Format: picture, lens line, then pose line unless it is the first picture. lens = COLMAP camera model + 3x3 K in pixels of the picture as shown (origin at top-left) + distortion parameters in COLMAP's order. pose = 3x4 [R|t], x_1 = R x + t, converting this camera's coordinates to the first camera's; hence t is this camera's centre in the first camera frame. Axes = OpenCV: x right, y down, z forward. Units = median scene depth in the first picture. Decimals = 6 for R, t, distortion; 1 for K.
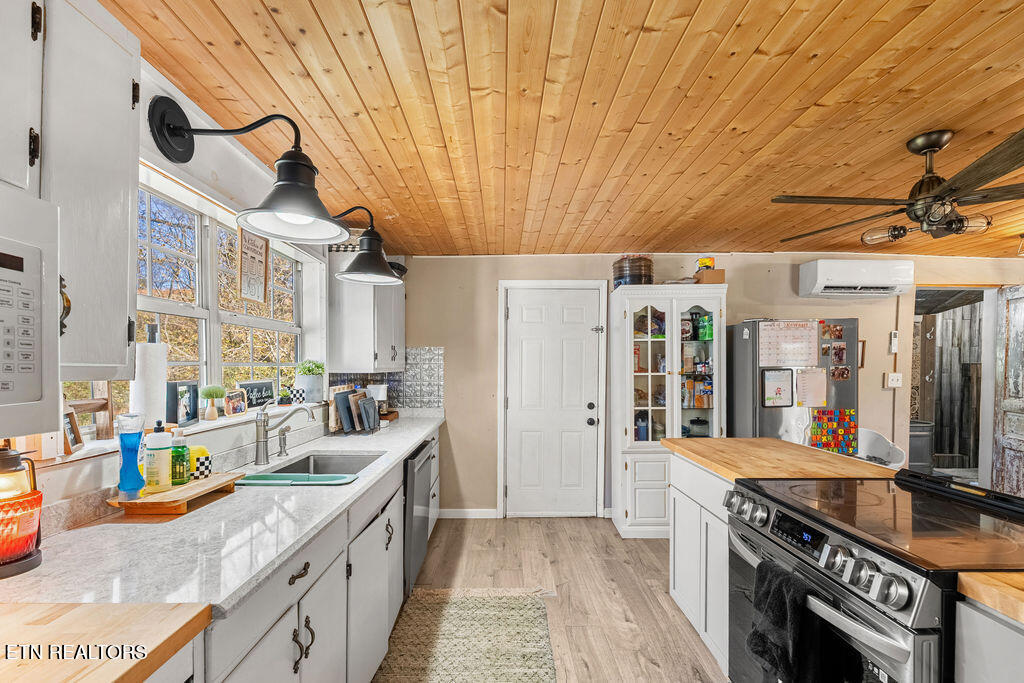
lens RADIAL K [[461.2, 0, 499.9], [0, 461.2, 373.6], [0, 0, 1]] dist [-0.003781, 0.000205]
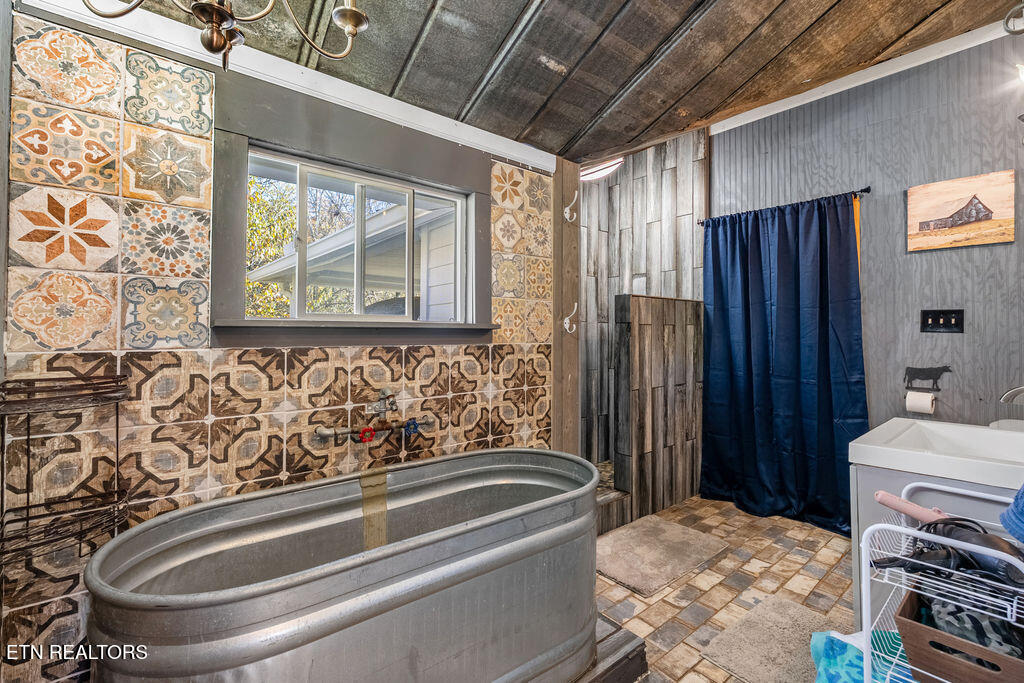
lens RADIAL K [[461.2, 0, 513.2], [0, 461.2, 337.1], [0, 0, 1]] dist [-0.003781, 0.000205]
pose [[0.772054, -0.005035, 0.635537, 1.002536], [0.012199, 0.999902, -0.006899, 0.036287], [-0.635440, 0.013079, 0.772040, 1.126976]]
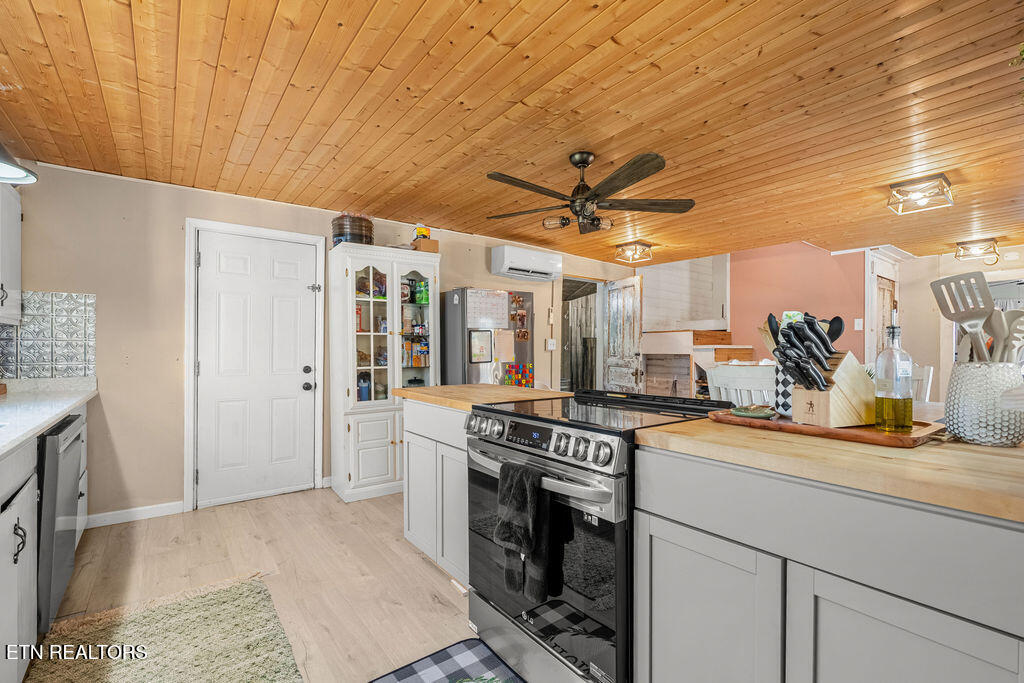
lens RADIAL K [[461.2, 0, 510.8], [0, 461.2, 344.3], [0, 0, 1]] dist [-0.003781, 0.000205]
pose [[0.798563, 0.005155, 0.601889, -0.050295], [0.004927, 0.999874, -0.015101, 0.054364], [-0.601891, 0.015025, 0.798437, 0.024951]]
